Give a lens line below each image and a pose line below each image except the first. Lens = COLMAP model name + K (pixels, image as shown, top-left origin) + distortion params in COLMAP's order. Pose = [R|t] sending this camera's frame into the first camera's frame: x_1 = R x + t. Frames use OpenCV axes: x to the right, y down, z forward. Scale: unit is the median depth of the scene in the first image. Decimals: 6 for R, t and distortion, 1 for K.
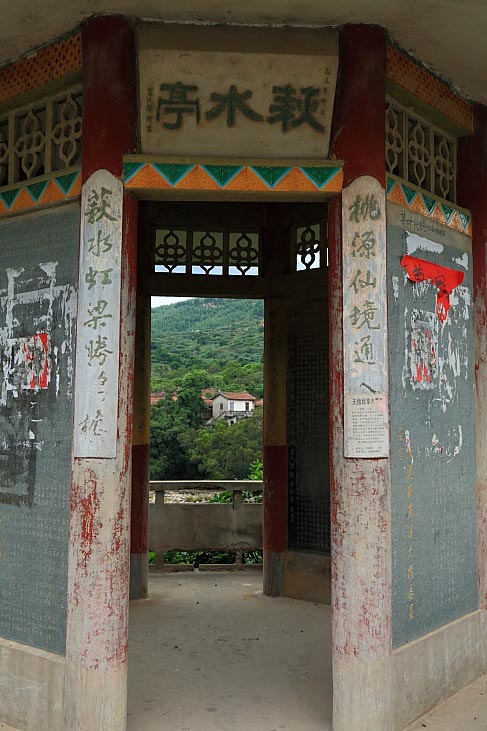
lens RADIAL K [[805.9, 0, 243.1], [0, 805.9, 365.9], [0, 0, 1]] dist [-0.025686, 0.000000]
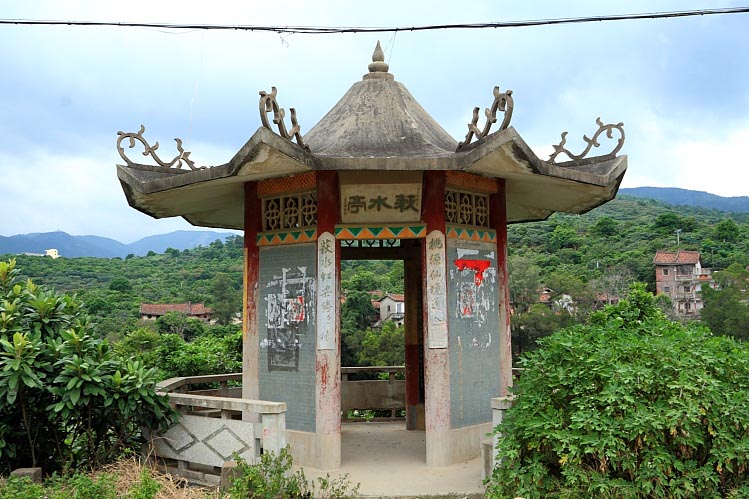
lens RADIAL K [[825.7, 0, 374.8], [0, 825.7, 248.7], [0, 0, 1]] dist [-0.025686, 0.000000]
pose [[0.998857, -0.020684, -0.043084, 0.074152], [0.019789, 0.999582, -0.021099, -0.129124], [0.043502, 0.020223, 0.998849, -1.414560]]
